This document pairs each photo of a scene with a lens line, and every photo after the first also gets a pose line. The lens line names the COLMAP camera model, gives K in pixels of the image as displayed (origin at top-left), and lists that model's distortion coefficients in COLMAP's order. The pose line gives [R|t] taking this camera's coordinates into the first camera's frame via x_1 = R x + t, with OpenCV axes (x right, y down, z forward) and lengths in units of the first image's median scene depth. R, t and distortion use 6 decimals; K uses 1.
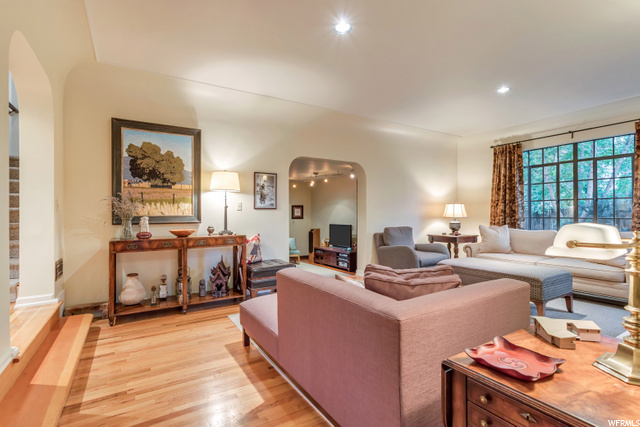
lens RADIAL K [[309.0, 0, 320.0], [0, 309.0, 213.5], [0, 0, 1]] dist [0.013841, 0.000276]
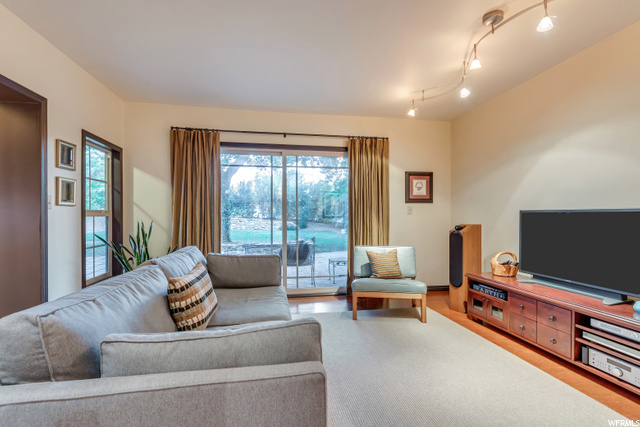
lens RADIAL K [[309.0, 0, 320.0], [0, 309.0, 213.5], [0, 0, 1]] dist [0.013841, 0.000276]
pose [[0.929316, -0.000799, -0.369284, -0.044636], [-0.000080, 0.999997, -0.002364, 0.036782], [0.369285, 0.002226, 0.929314, 0.579391]]
